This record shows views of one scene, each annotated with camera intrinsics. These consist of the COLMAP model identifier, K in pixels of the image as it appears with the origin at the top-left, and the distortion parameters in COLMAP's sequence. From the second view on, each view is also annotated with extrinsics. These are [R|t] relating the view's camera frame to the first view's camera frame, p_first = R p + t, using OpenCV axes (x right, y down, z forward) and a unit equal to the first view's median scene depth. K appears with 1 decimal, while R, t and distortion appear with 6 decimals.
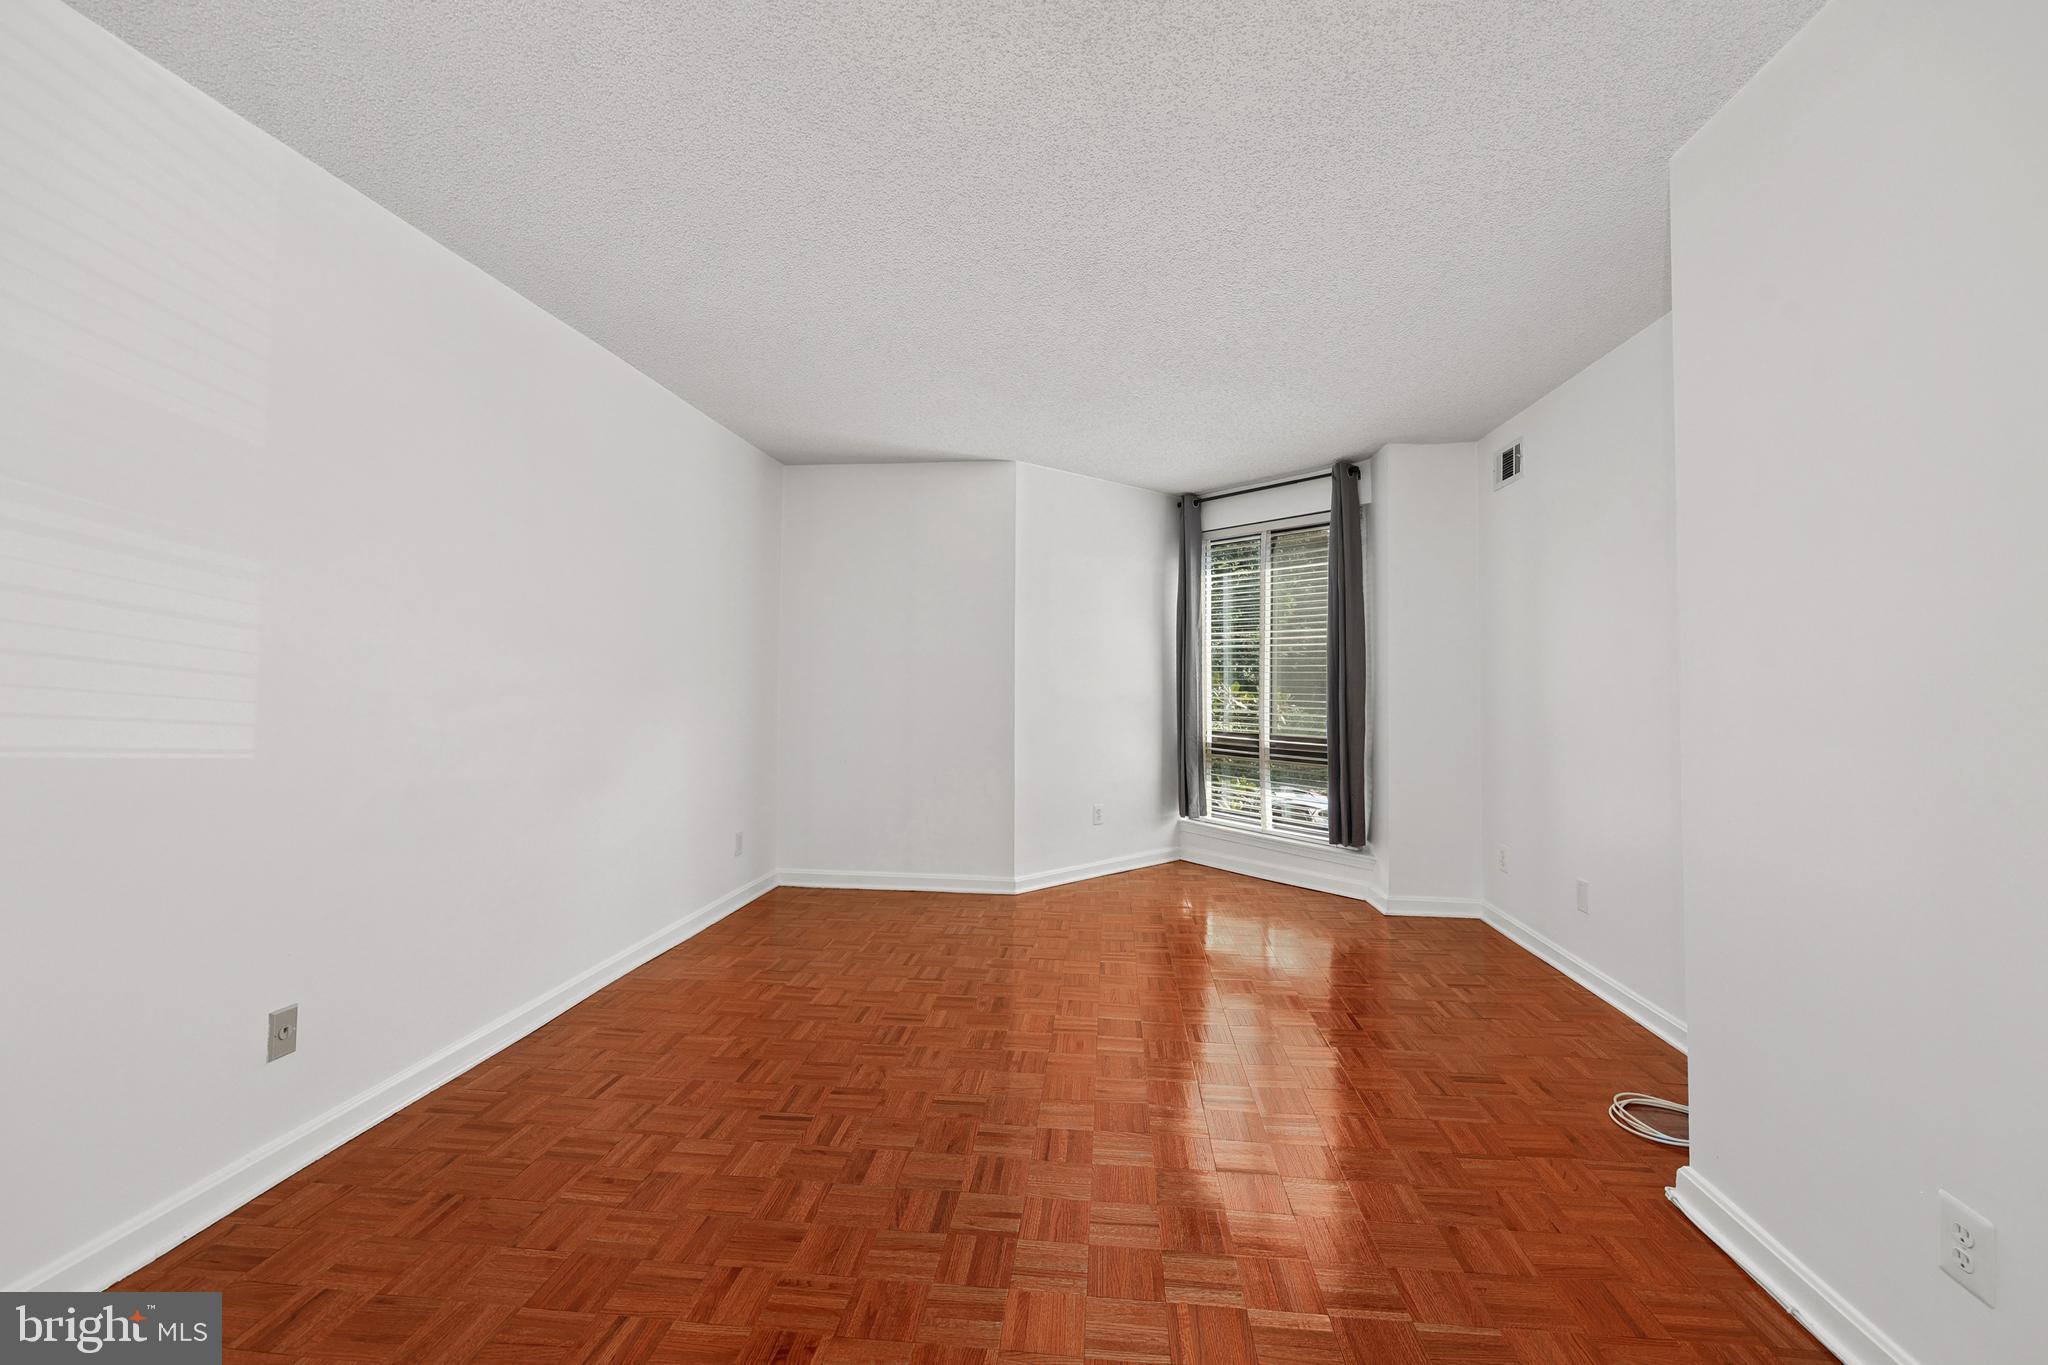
lens RADIAL K [[827.7, 0, 1021.4], [0, 827.7, 680.2], [0, 0, 1]] dist [0.005962, -0.000182]
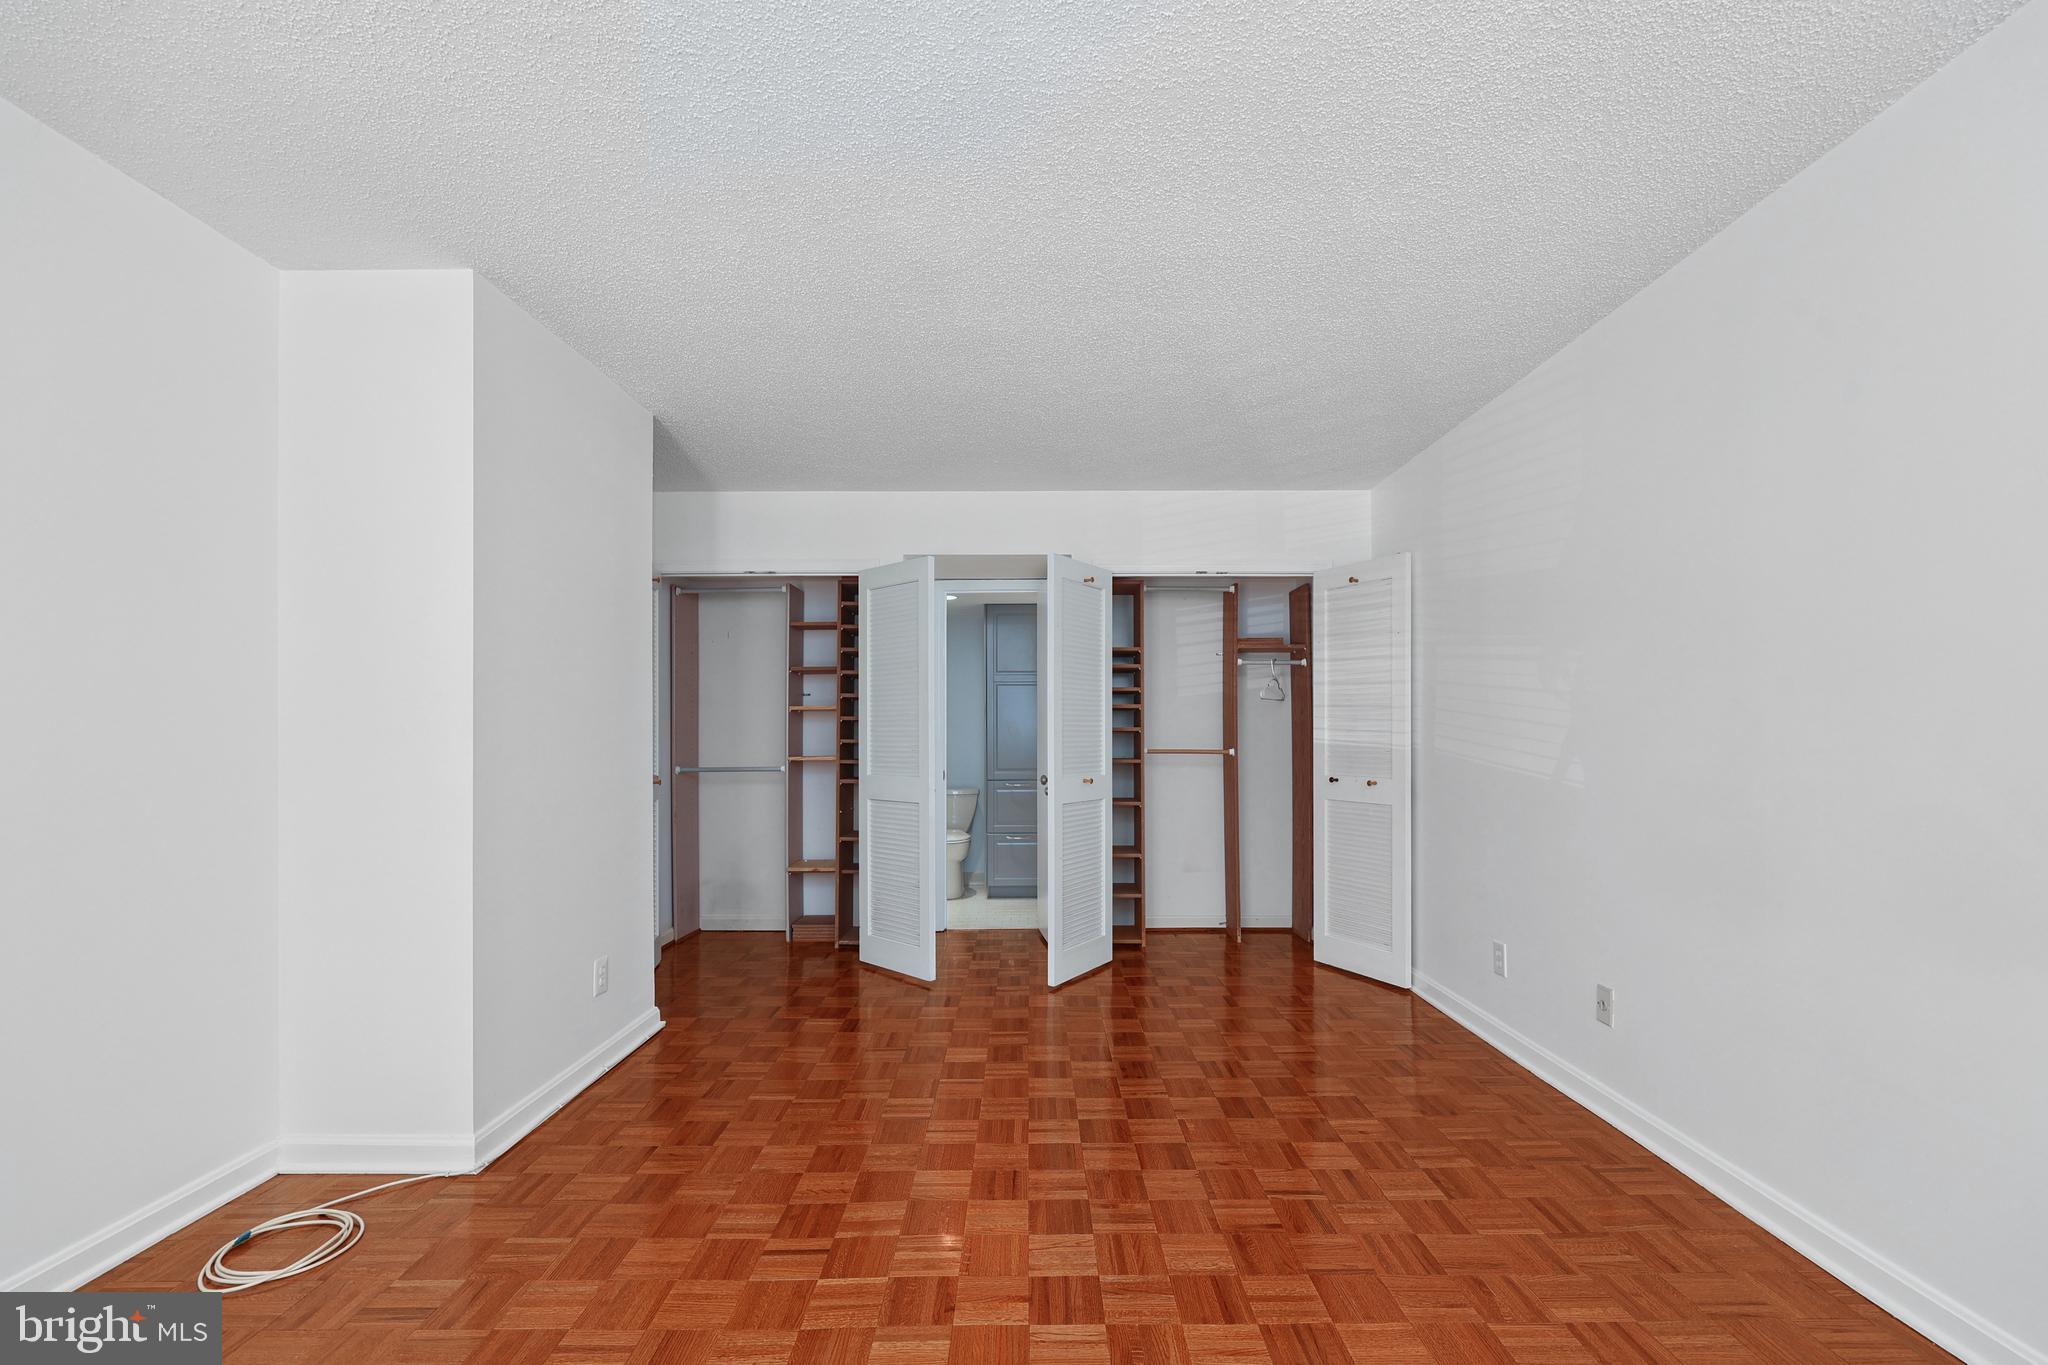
lens RADIAL K [[827.7, 0, 1048.2], [0, 827.7, 744.1], [0, 0, 1]] dist [0.005962, -0.000182]
pose [[-0.994848, -0.010146, -0.100867, 0.098908], [-0.009696, 0.999941, -0.004951, 0.031688], [0.100911, -0.003947, -0.994888, 2.043626]]
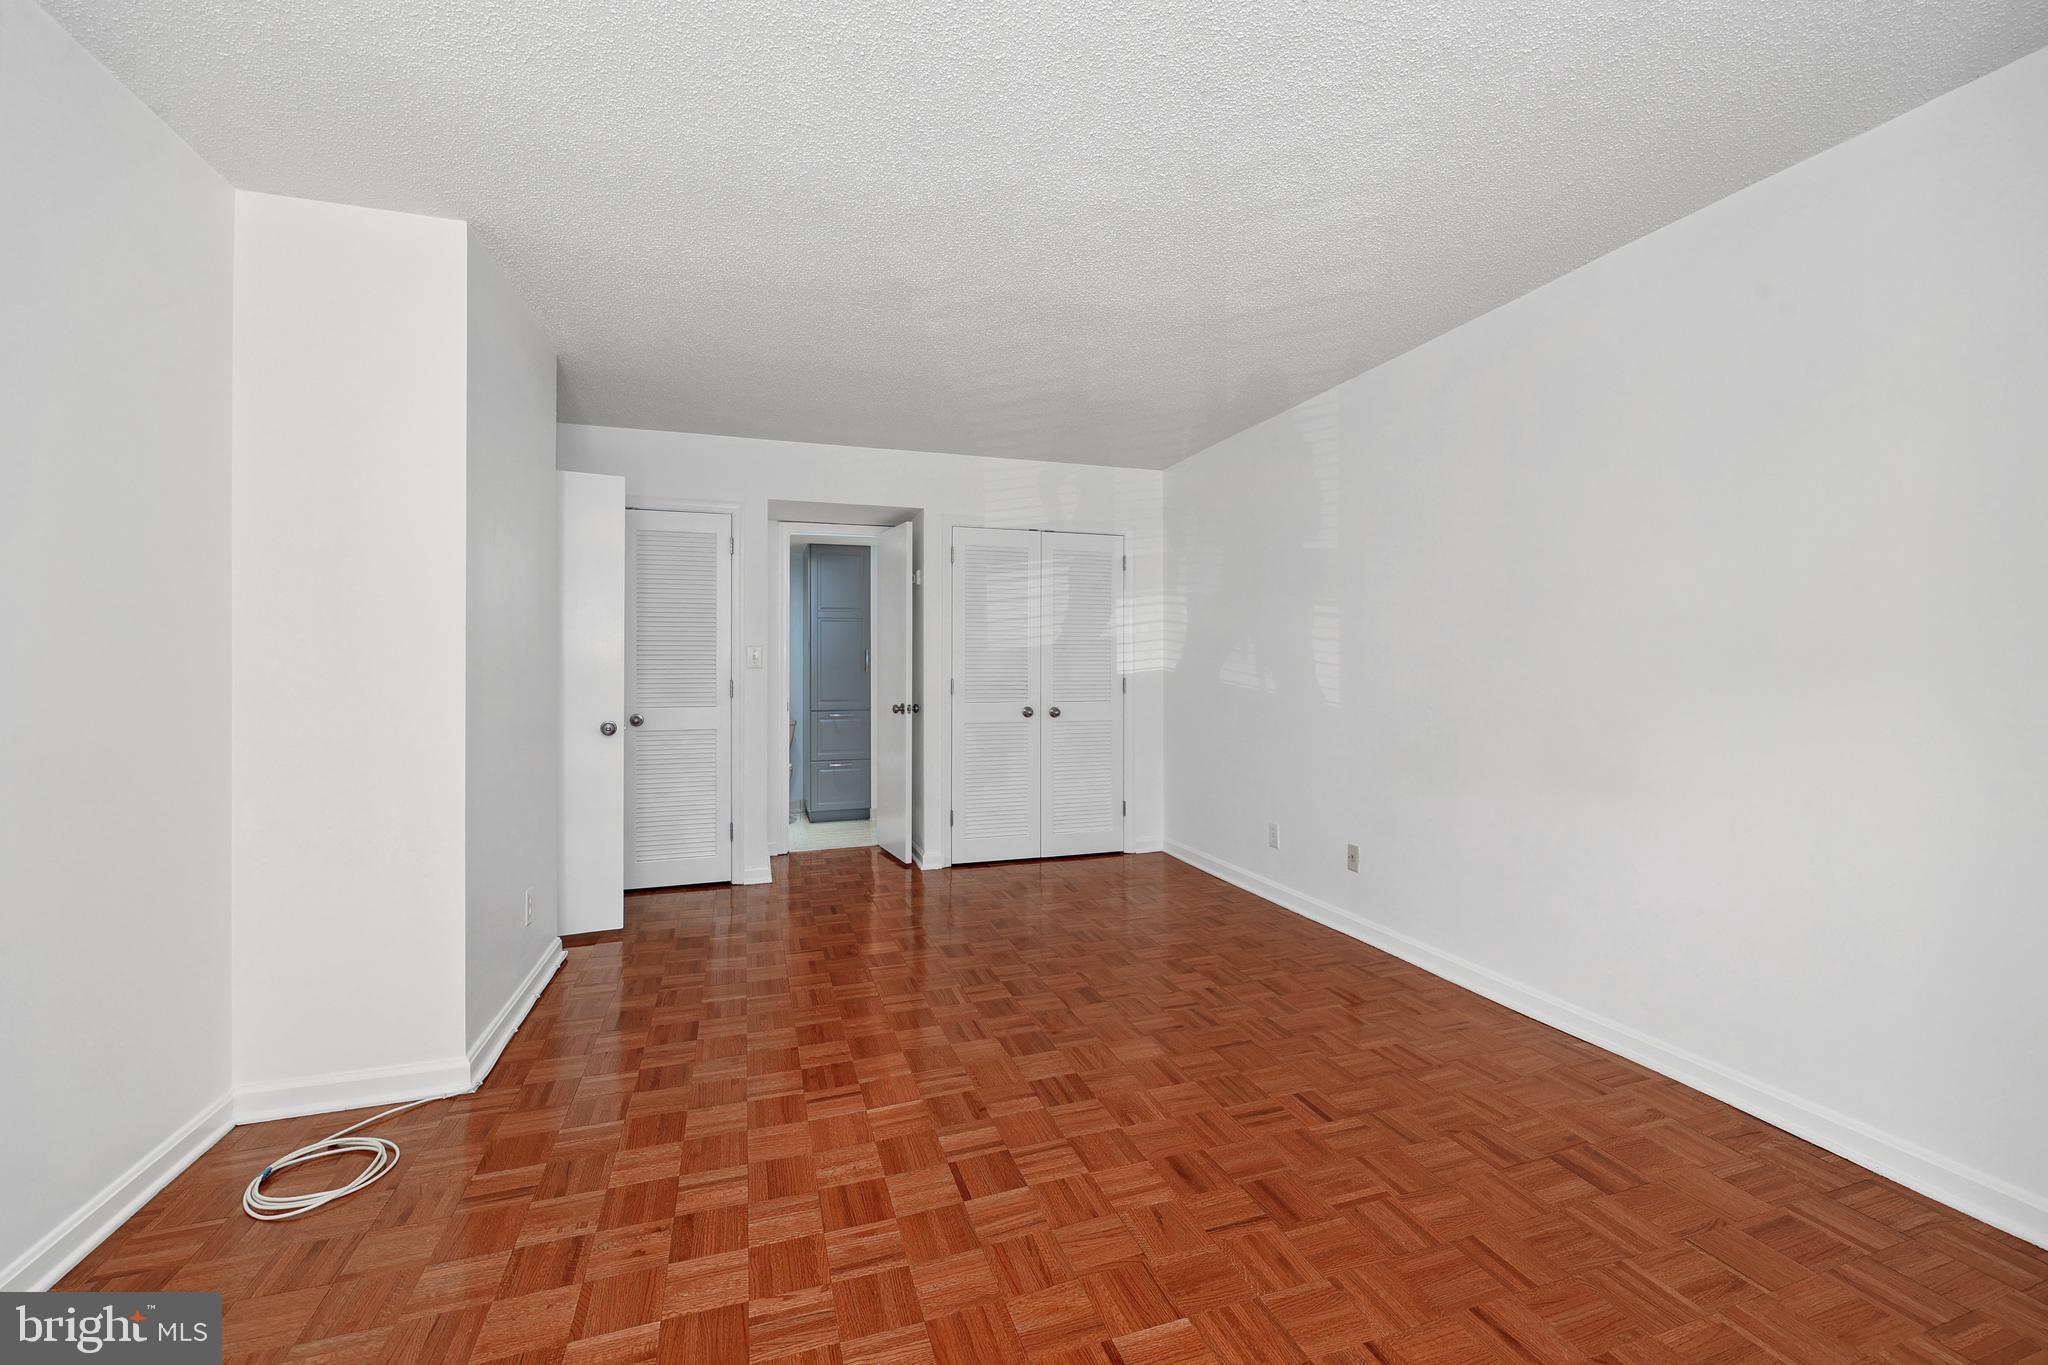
lens RADIAL K [[827.7, 0, 1017.1], [0, 827.7, 678.7], [0, 0, 1]] dist [0.005962, -0.000182]
pose [[-0.915270, -0.004888, -0.402811, 0.495297], [-0.004285, 0.999988, -0.002397, 0.031250], [0.402818, -0.000468, -0.915280, 2.214414]]
